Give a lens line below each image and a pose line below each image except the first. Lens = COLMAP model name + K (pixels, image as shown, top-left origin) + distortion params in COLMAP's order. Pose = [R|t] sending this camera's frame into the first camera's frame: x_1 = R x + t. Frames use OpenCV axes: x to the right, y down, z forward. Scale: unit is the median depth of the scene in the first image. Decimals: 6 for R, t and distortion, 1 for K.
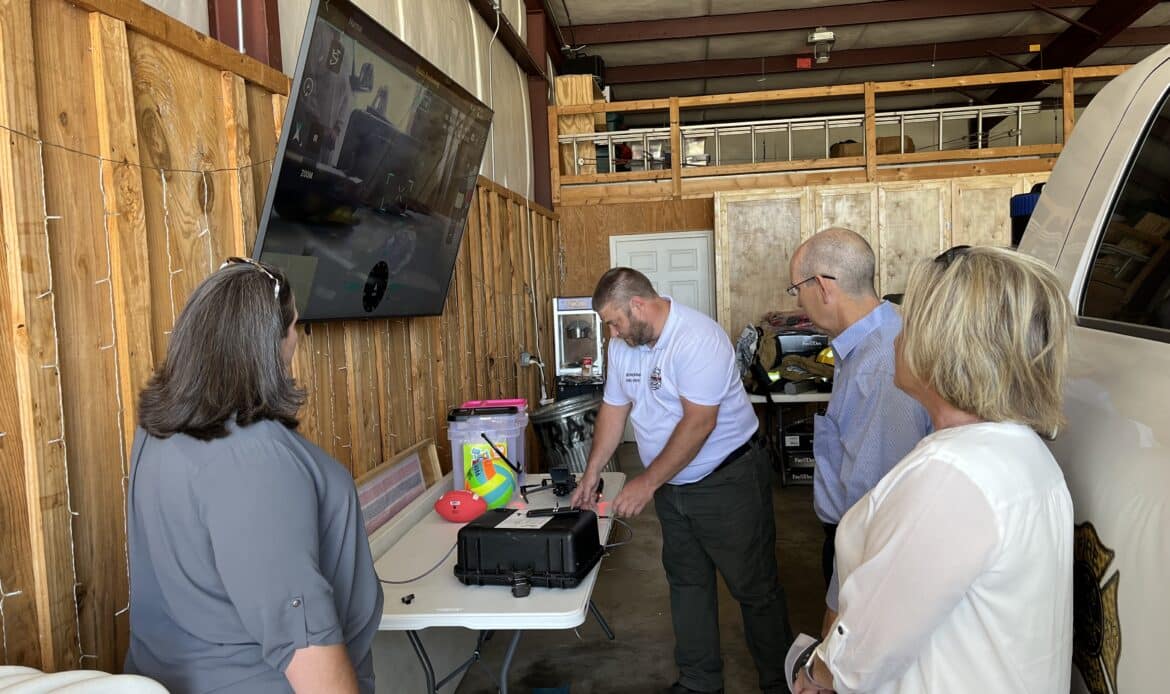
lens RADIAL K [[876.0, 0, 597.8], [0, 876.0, 350.4], [0, 0, 1]] dist [0.087466, -0.111800]
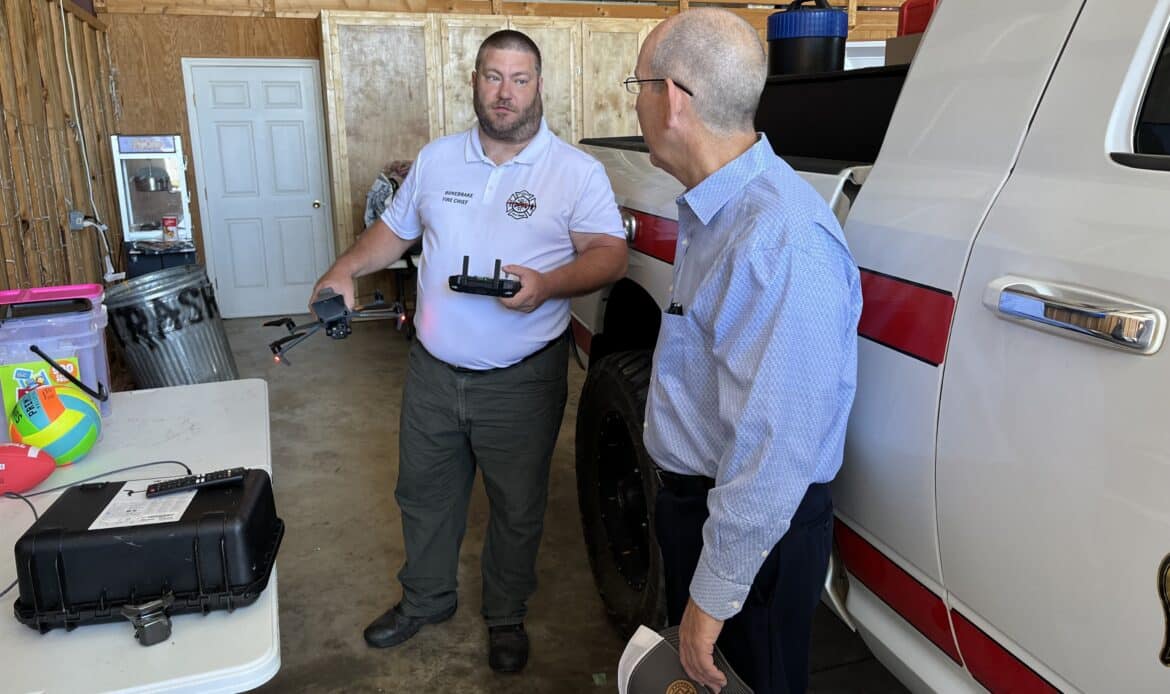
lens RADIAL K [[886.0, 0, 582.5], [0, 886.0, 325.3], [0, 0, 1]] dist [0.095095, -0.112053]
pose [[0.903575, -0.066841, 0.423183, -0.023026], [0.008958, 0.990486, 0.137319, -0.002361], [-0.428335, -0.120287, 0.895578, 0.121072]]
